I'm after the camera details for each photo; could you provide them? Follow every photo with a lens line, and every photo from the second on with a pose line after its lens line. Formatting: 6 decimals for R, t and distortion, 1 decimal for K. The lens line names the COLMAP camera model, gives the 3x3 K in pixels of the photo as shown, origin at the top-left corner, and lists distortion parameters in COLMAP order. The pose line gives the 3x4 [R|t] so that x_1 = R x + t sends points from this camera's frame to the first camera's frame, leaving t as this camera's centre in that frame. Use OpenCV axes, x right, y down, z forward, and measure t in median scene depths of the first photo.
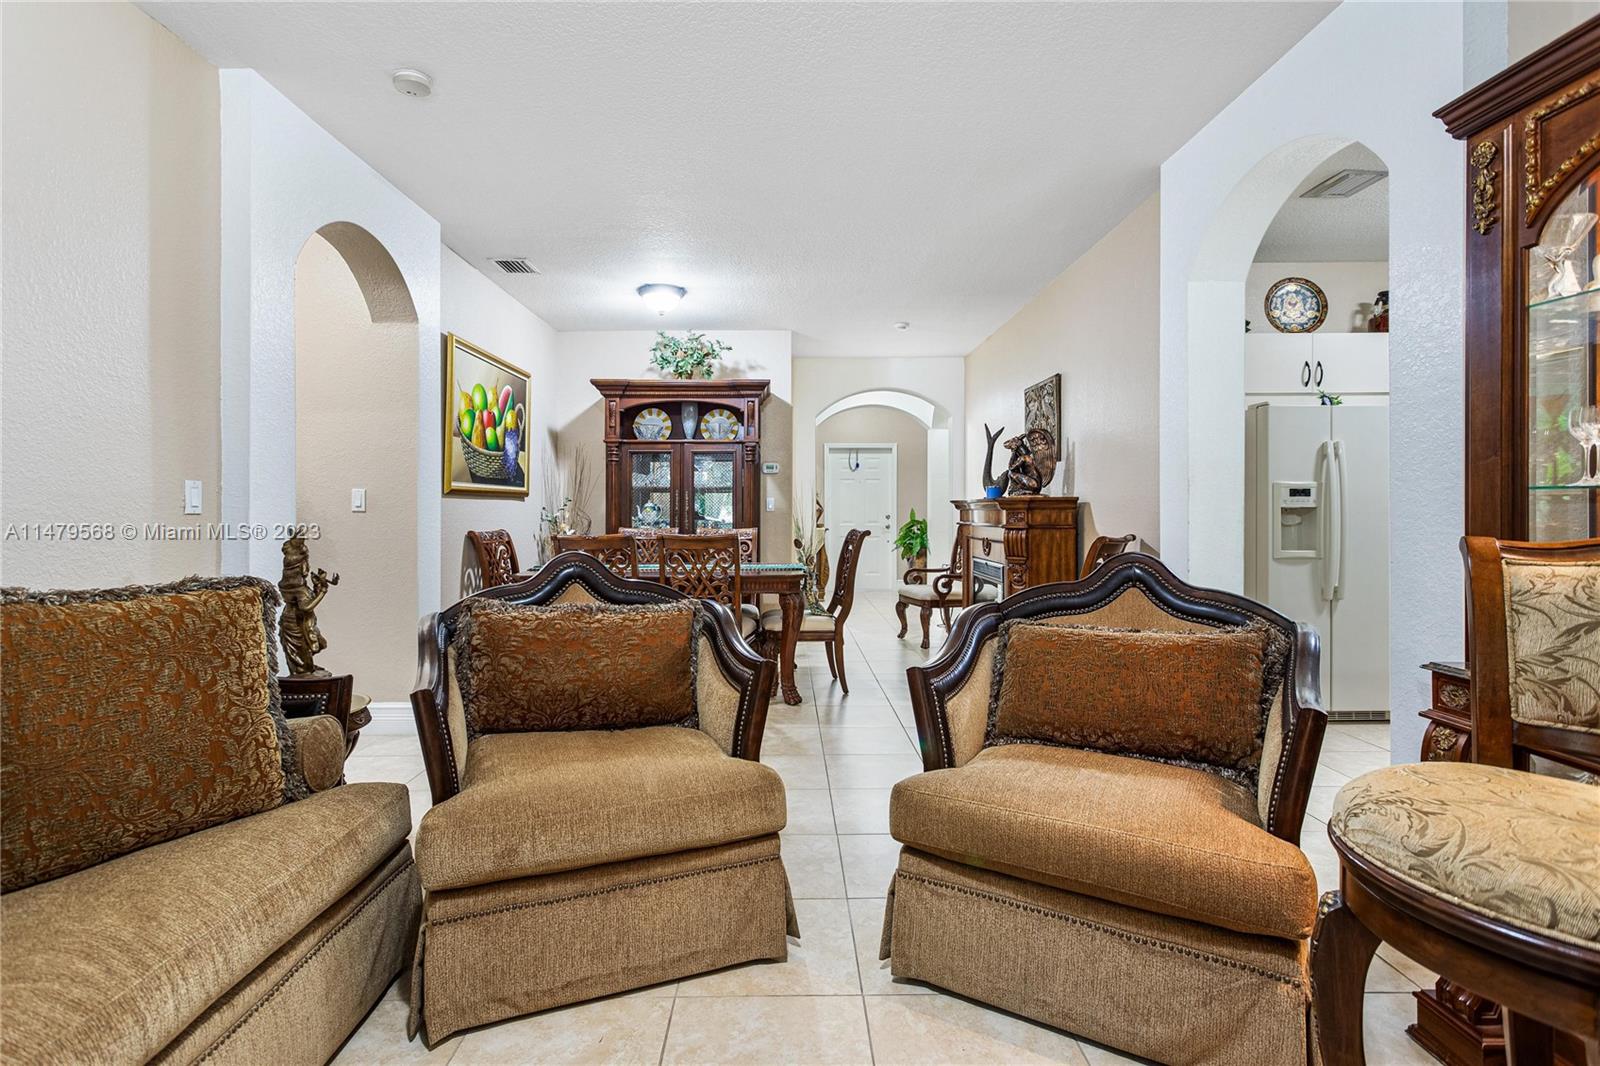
lens RADIAL K [[793.2, 0, 805.3], [0, 793.2, 504.6], [0, 0, 1]] dist [0.001571, 0.000389]
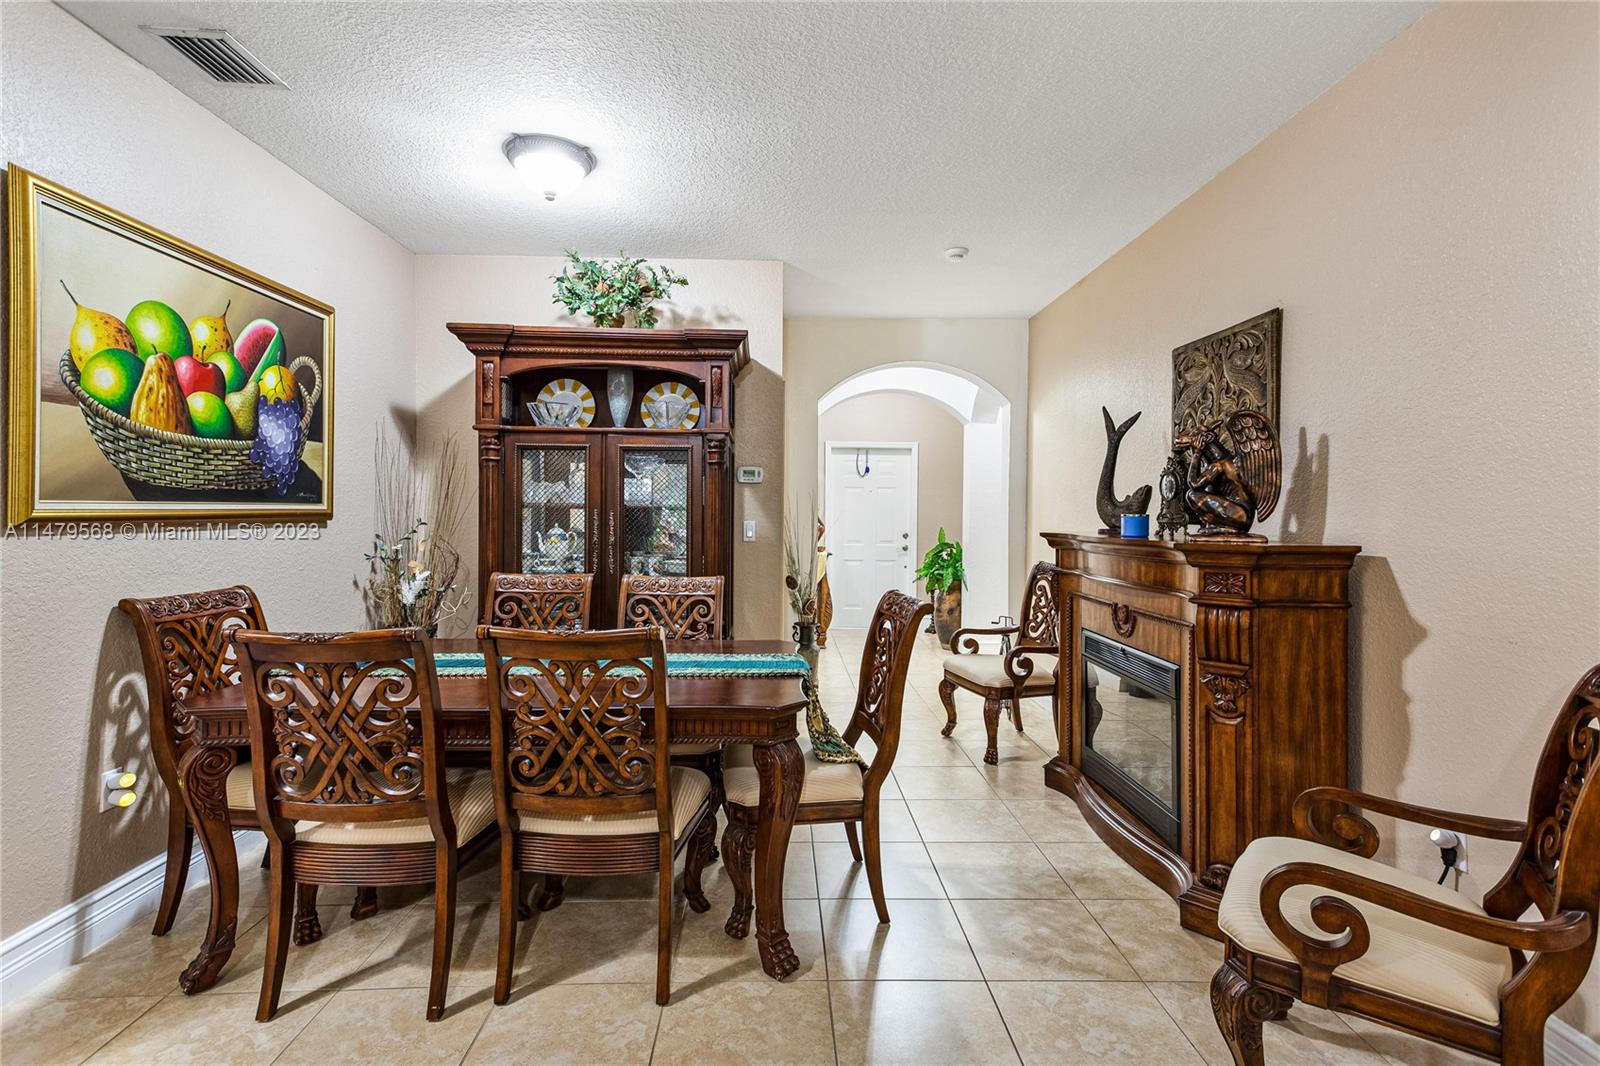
lens RADIAL K [[761.6, 0, 833.1], [0, 761.6, 541.5], [0, 0, 1]] dist [0.035084, 0.000209]
pose [[0.998833, 0.007471, 0.047717, -0.005533], [-0.009834, 0.998727, 0.049480, -0.024579], [-0.047286, -0.049892, 0.997635, 0.395116]]
